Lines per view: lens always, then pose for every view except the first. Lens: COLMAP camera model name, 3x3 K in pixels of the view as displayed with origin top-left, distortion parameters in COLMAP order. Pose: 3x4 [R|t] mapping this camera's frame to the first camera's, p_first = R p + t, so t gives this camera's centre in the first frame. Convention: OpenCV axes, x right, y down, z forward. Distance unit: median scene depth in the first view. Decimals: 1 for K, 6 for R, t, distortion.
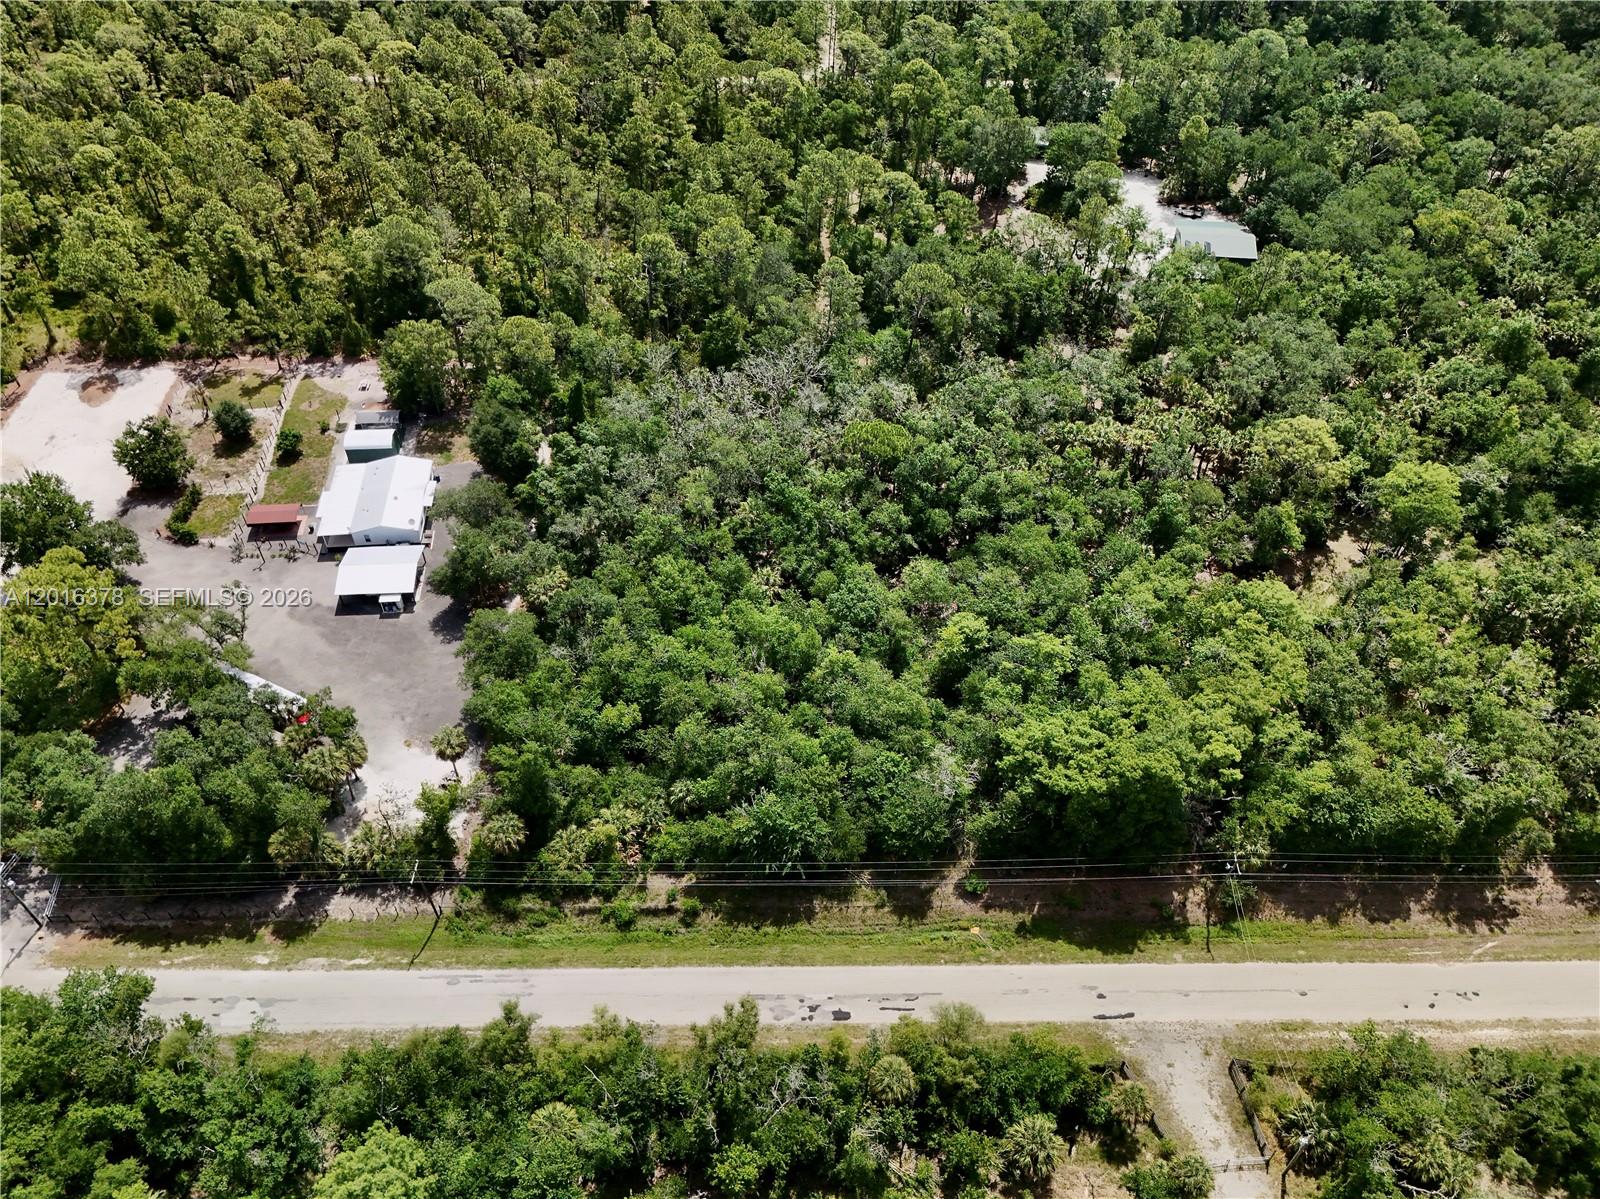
lens RADIAL K [[1171.9, 0, 799.8], [0, 1171.9, 625.3], [0, 0, 1]] dist [0.062445, -0.049593]
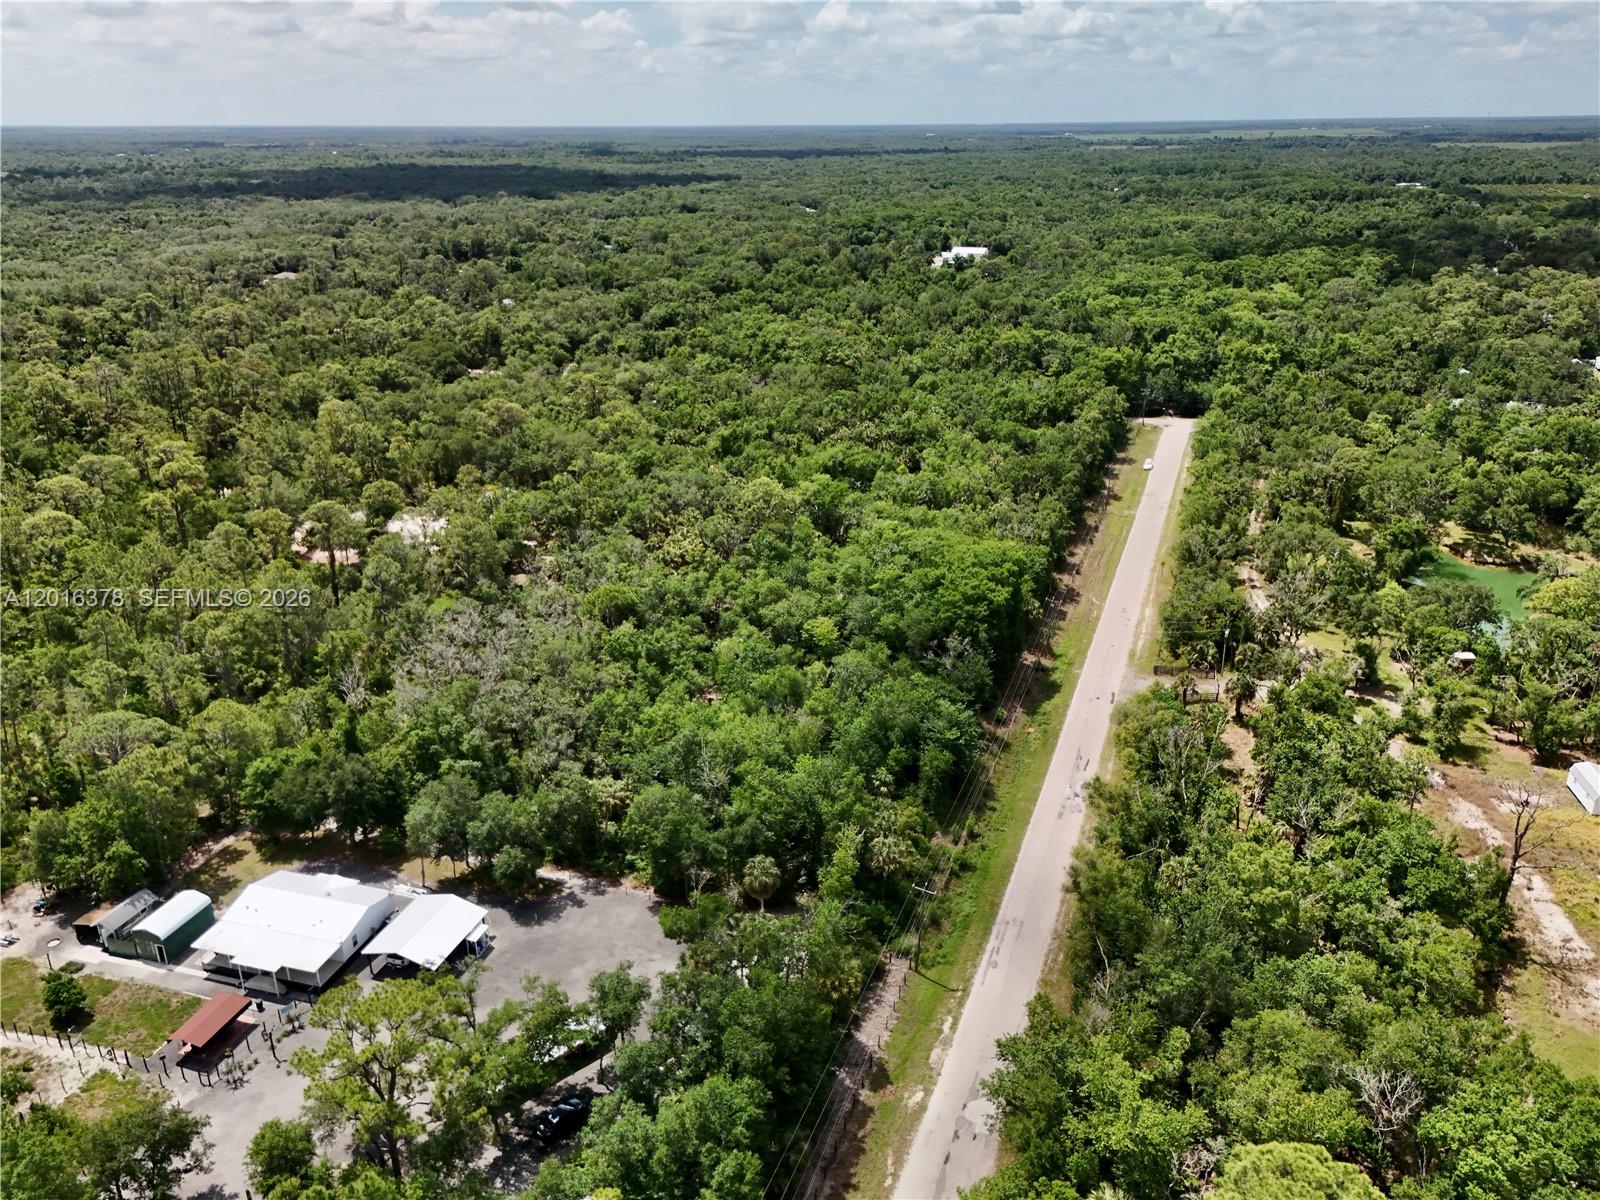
lens RADIAL K [[1171.9, 0, 804.5], [0, 1171.9, 588.7], [0, 0, 1]] dist [0.062445, -0.049593]
pose [[0.357043, -0.347119, 0.867196, -0.889765], [0.693344, 0.720601, 0.002975, -0.039702], [-0.625935, 0.600203, 0.497958, 0.310752]]
